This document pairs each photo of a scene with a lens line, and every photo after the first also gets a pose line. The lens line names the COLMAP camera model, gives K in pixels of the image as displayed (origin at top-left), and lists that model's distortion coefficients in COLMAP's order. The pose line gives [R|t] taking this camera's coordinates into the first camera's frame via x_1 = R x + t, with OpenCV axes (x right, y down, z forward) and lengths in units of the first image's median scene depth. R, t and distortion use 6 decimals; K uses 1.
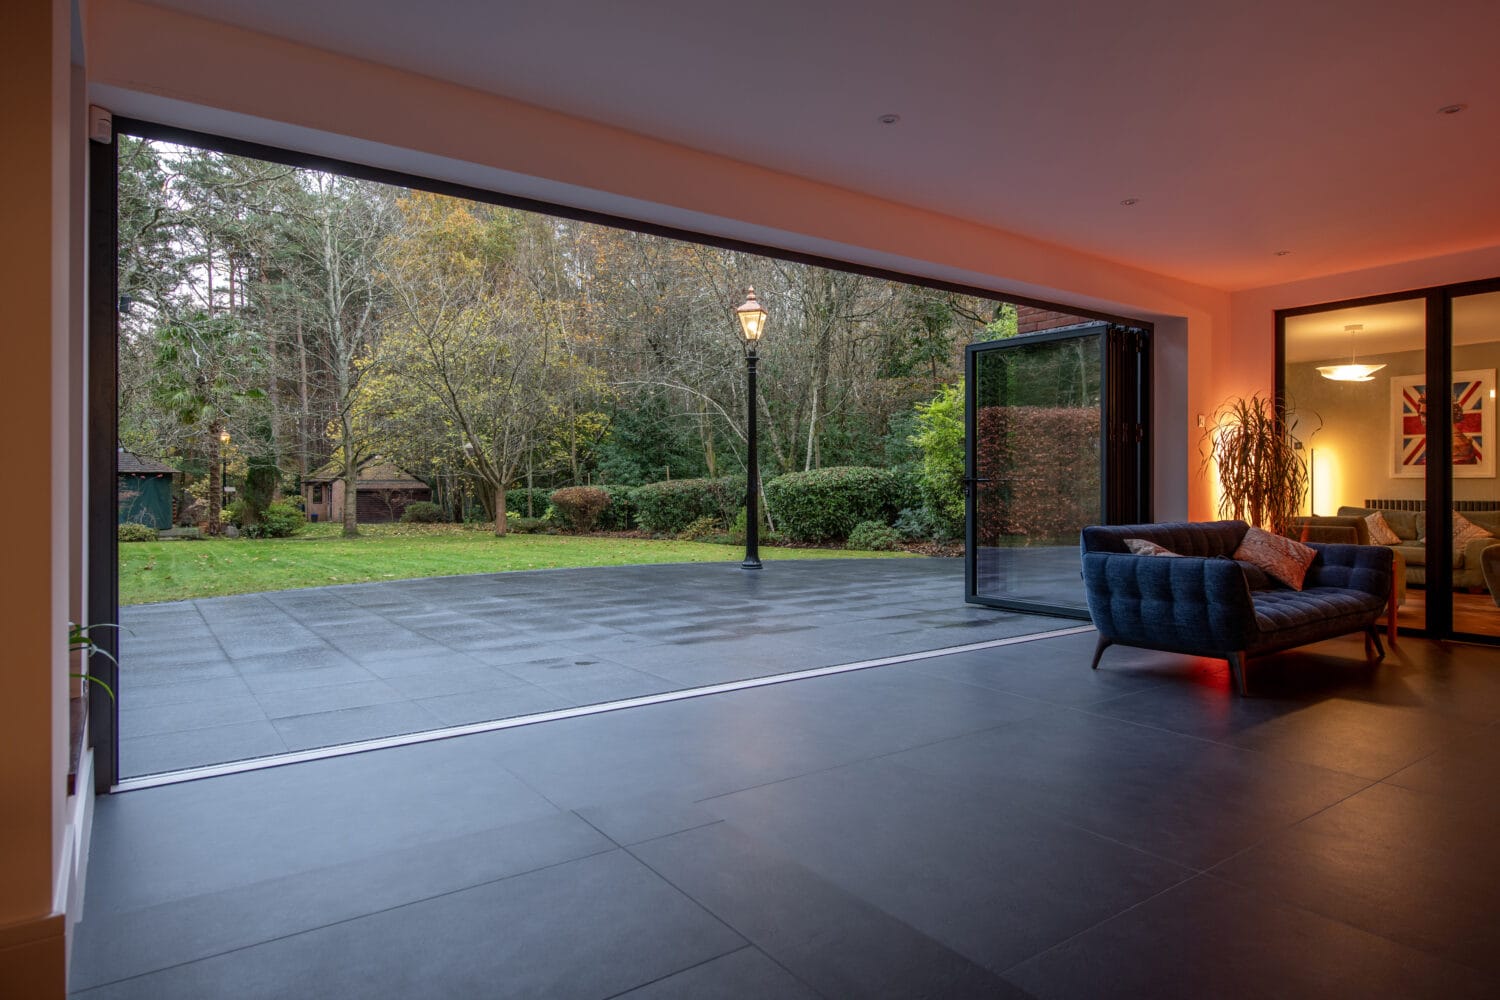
lens RADIAL K [[890.9, 0, 751.0], [0, 890.9, 499.6], [0, 0, 1]] dist [-0.003162, -0.000843]
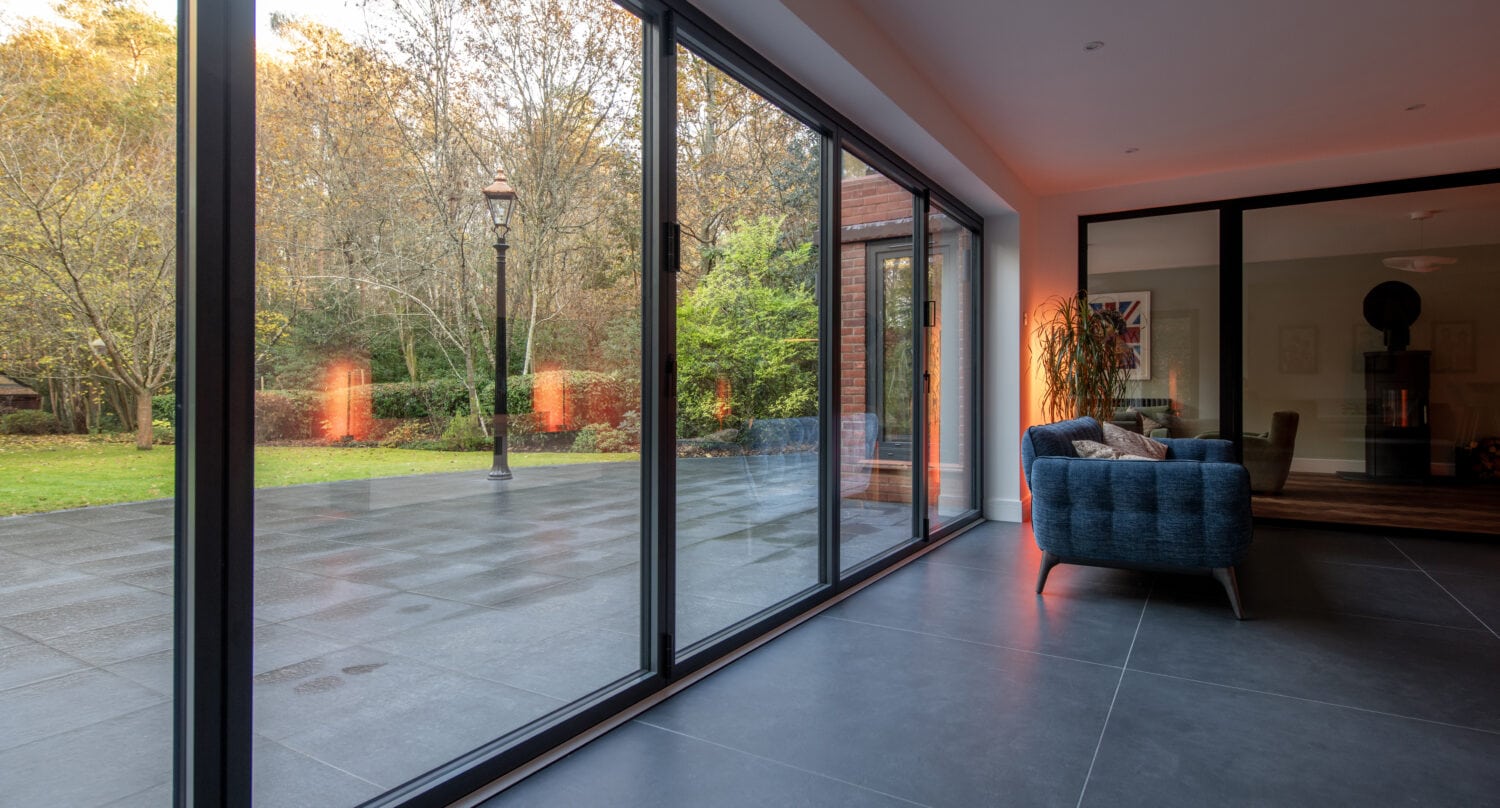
lens RADIAL K [[761.9, 0, 754.2], [0, 761.9, 390.5], [0, 0, 1]] dist [0.006851, -0.000094]
pose [[0.919181, -0.001195, 0.393832, -0.041033], [0.007949, 0.999848, -0.015520, 0.001267], [-0.393754, 0.017396, 0.919051, 0.116617]]
